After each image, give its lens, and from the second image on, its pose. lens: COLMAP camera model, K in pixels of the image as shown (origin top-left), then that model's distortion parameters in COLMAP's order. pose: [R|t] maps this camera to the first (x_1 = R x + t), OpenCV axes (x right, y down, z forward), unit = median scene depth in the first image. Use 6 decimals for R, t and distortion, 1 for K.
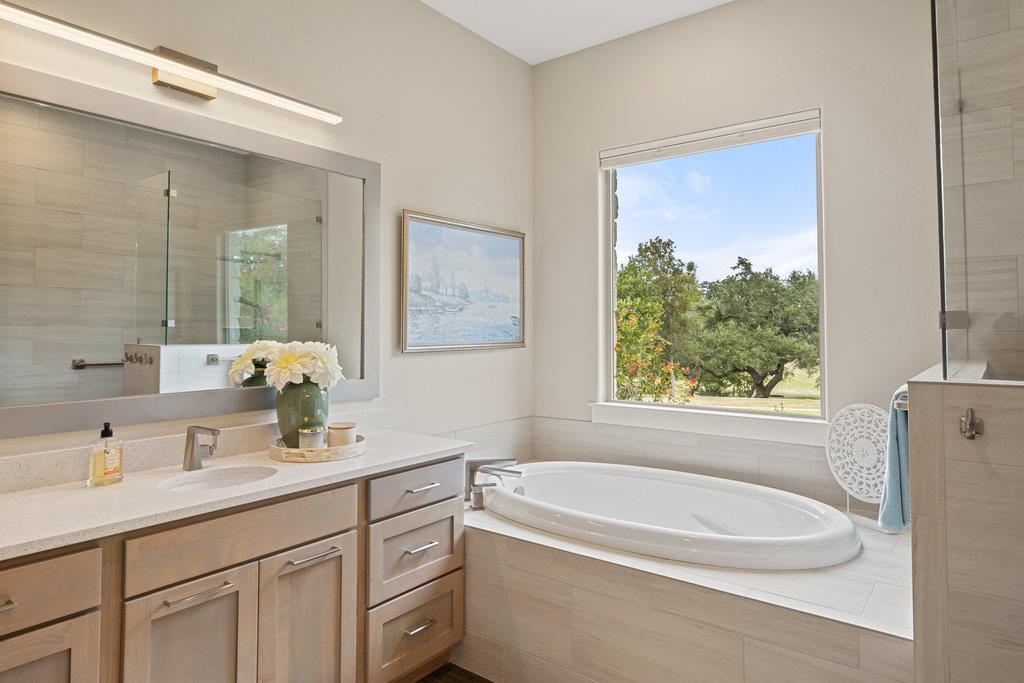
lens RADIAL K [[628.3, 0, 519.7], [0, 628.3, 305.2], [0, 0, 1]] dist [0.003398, -0.003018]
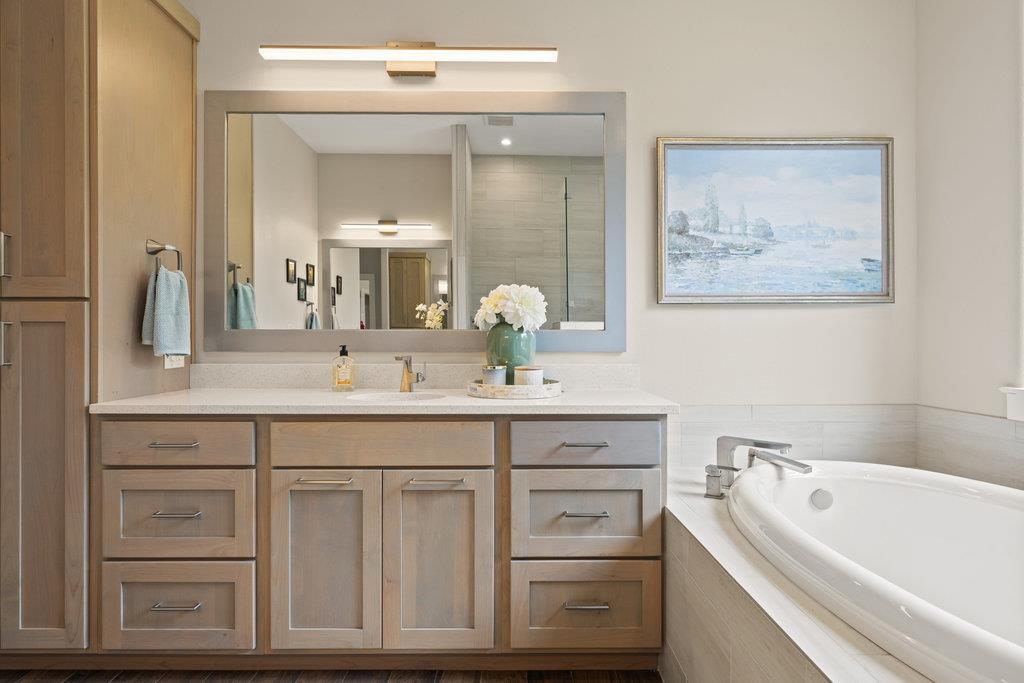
lens RADIAL K [[540.7, 0, 513.7], [0, 540.7, 341.1], [0, 0, 1]] dist [-0.002578, -0.001192]
pose [[0.604774, -0.002152, -0.796395, 0.309782], [0.028520, 0.999413, 0.018957, 0.116247], [0.795887, -0.034178, 0.604480, 0.418143]]
